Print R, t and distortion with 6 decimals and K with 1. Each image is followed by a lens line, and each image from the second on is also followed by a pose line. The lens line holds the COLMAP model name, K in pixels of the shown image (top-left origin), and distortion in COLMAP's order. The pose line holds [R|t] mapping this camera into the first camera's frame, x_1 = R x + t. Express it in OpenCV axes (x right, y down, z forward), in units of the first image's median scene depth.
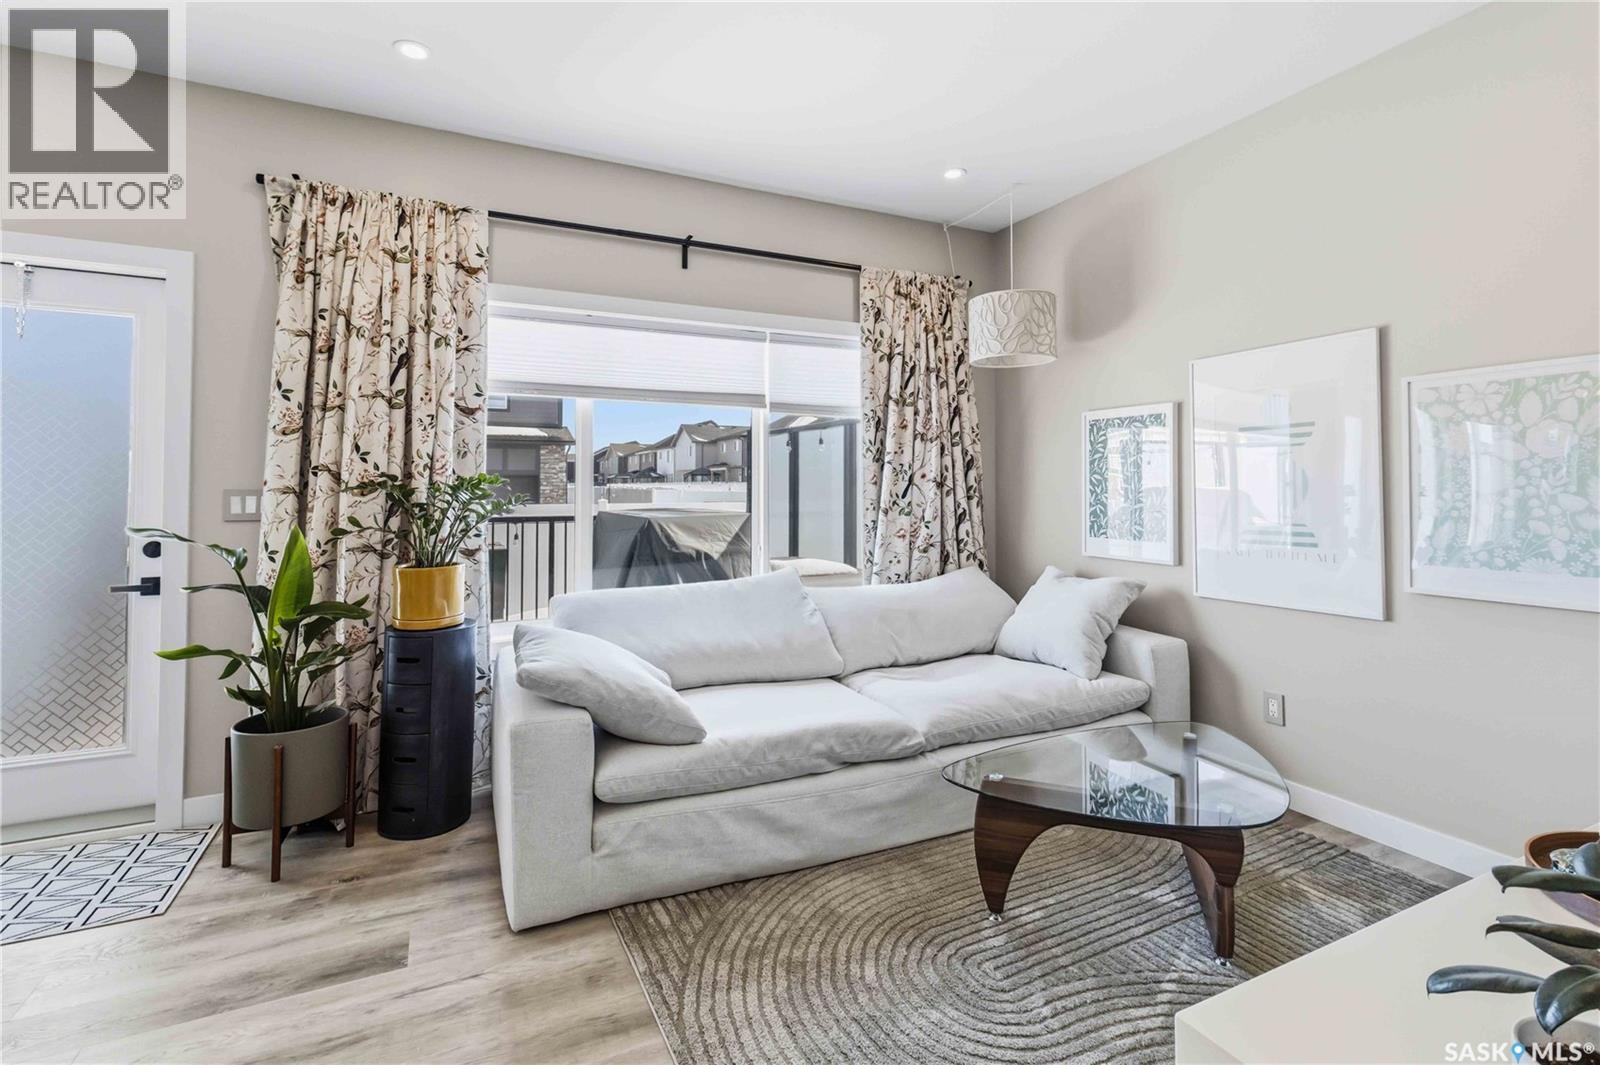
lens RADIAL K [[743.2, 0, 798.9], [0, 743.2, 473.3], [0, 0, 1]] dist [0.014729, -0.002995]
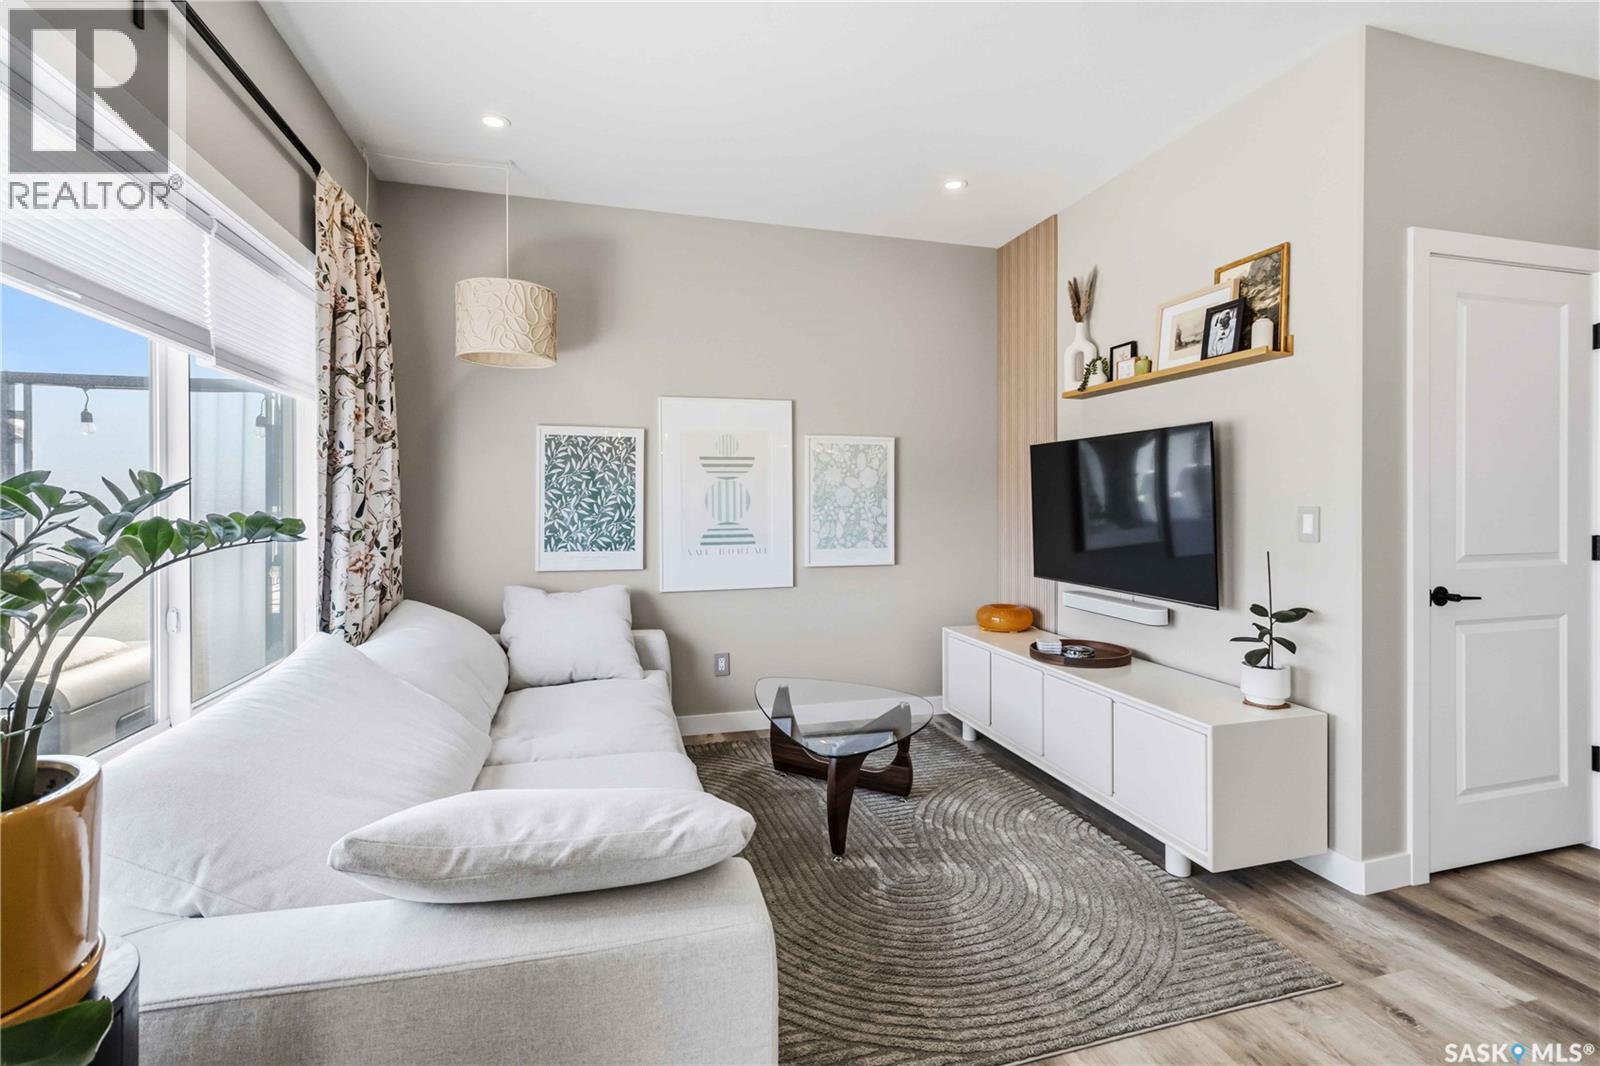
lens RADIAL K [[743.2, 0, 802.5], [0, 743.2, 513.4], [0, 0, 1]] dist [0.014729, -0.002995]
pose [[0.178571, -0.007895, 0.983895, -0.706763], [-0.019078, 0.999752, 0.011485, 0.021124], [-0.983742, -0.020822, 0.178376, 0.649337]]
